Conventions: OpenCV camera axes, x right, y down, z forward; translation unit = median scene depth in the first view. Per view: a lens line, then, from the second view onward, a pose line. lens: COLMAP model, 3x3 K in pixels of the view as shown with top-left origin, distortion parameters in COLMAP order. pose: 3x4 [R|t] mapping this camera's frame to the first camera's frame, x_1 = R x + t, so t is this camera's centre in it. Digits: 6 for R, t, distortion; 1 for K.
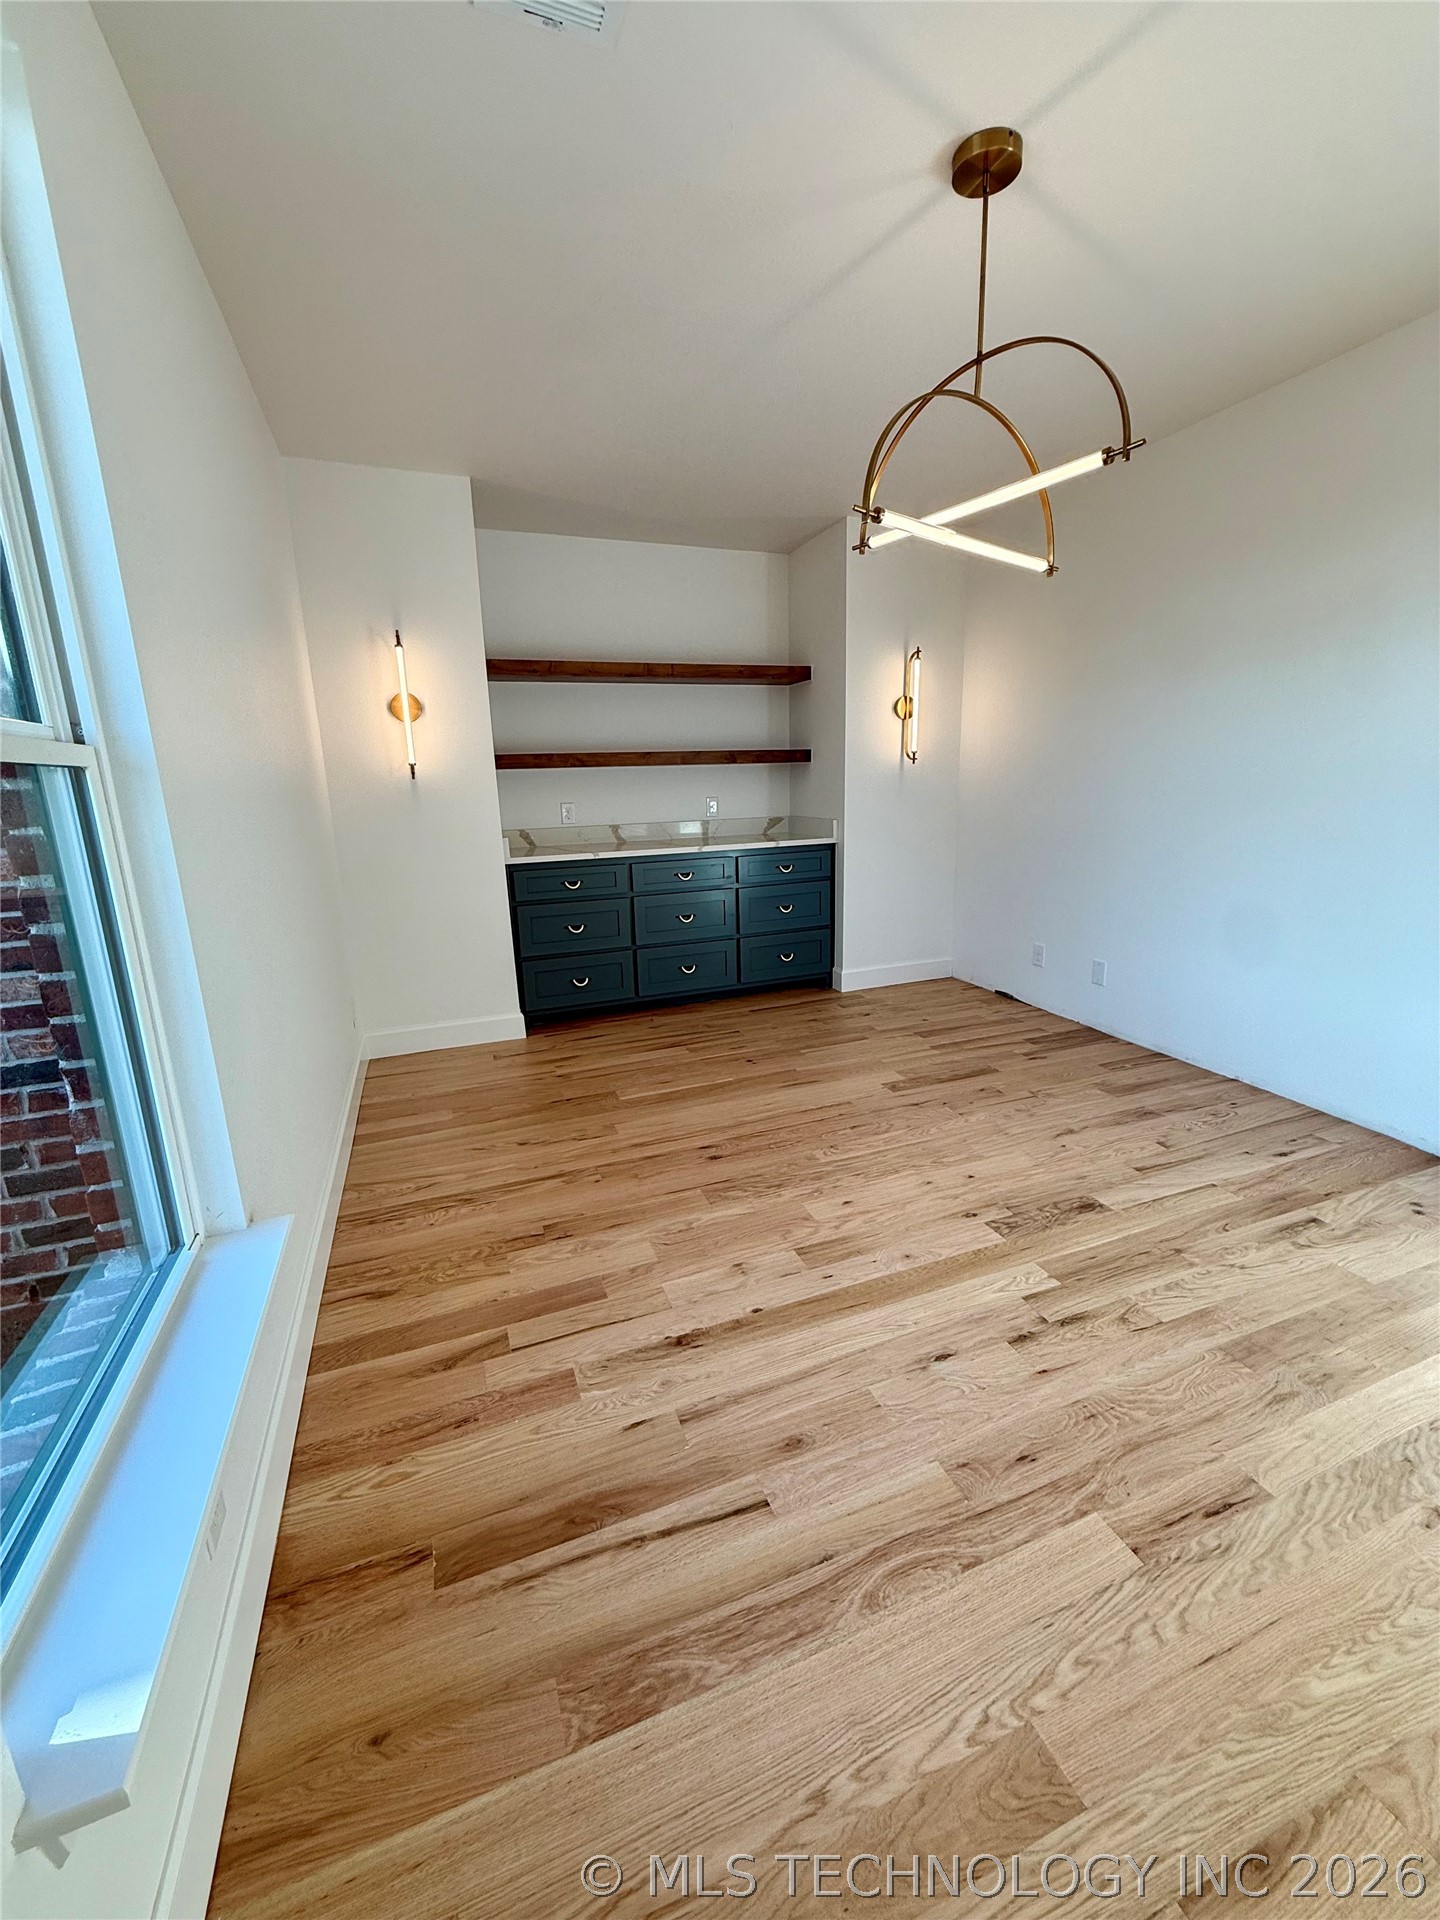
lens RADIAL K [[766.0, 0, 723.1], [0, 766.0, 959.1], [0, 0, 1]] dist [0.000808, 0.000062]
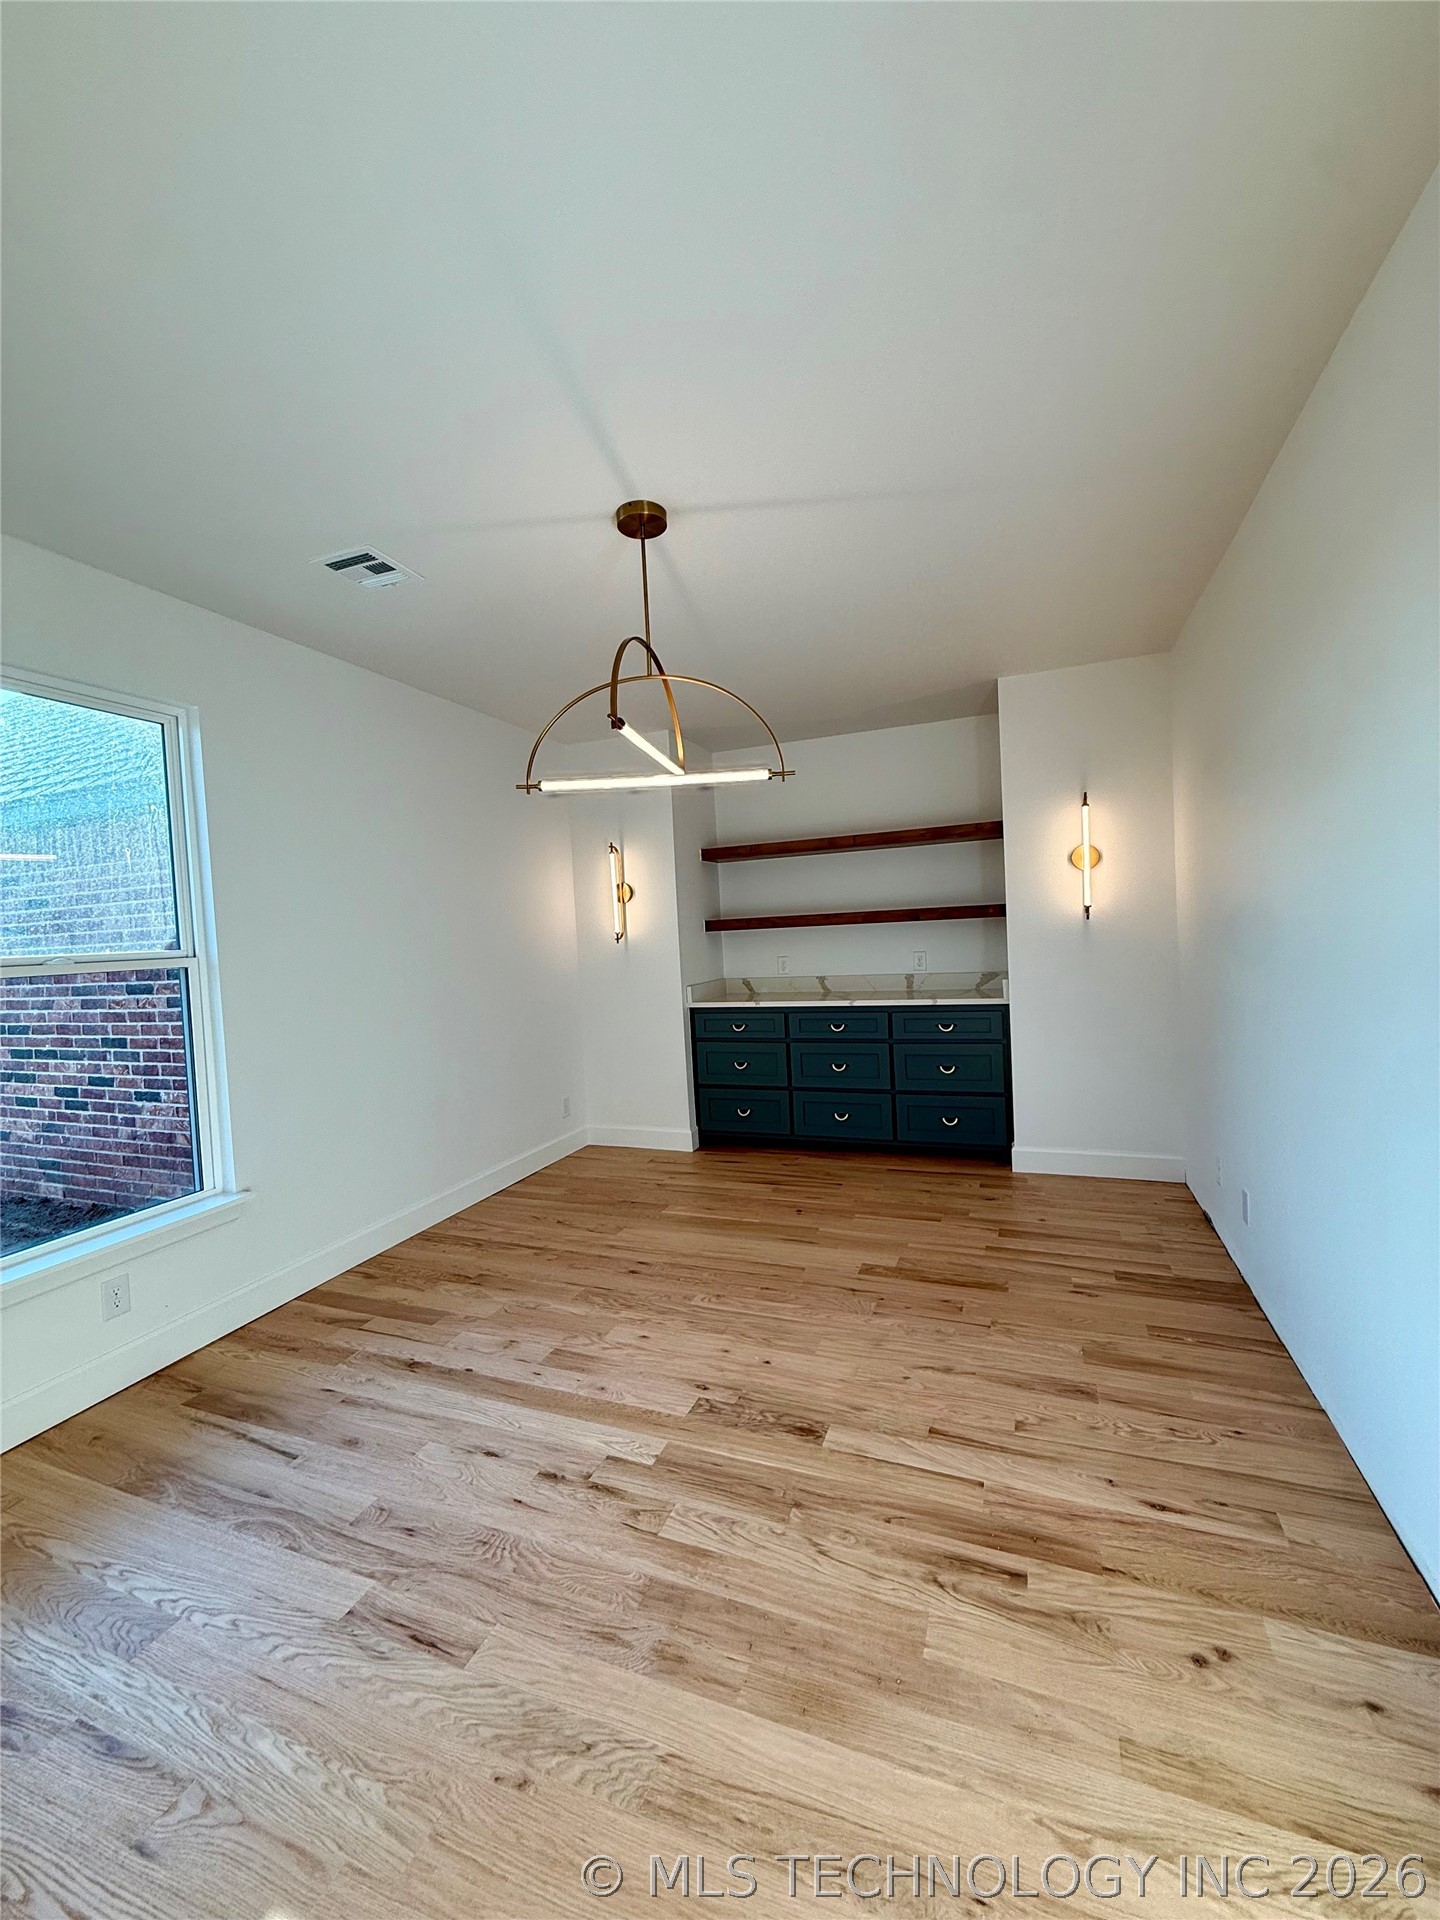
lens RADIAL K [[766.0, 0, 723.1], [0, 766.0, 959.1], [0, 0, 1]] dist [0.000808, 0.000062]
pose [[0.736322, 0.016794, -0.676423, 0.816340], [-0.127692, 0.985178, -0.114539, -0.088507], [0.664473, 0.170711, 0.727553, 0.149072]]
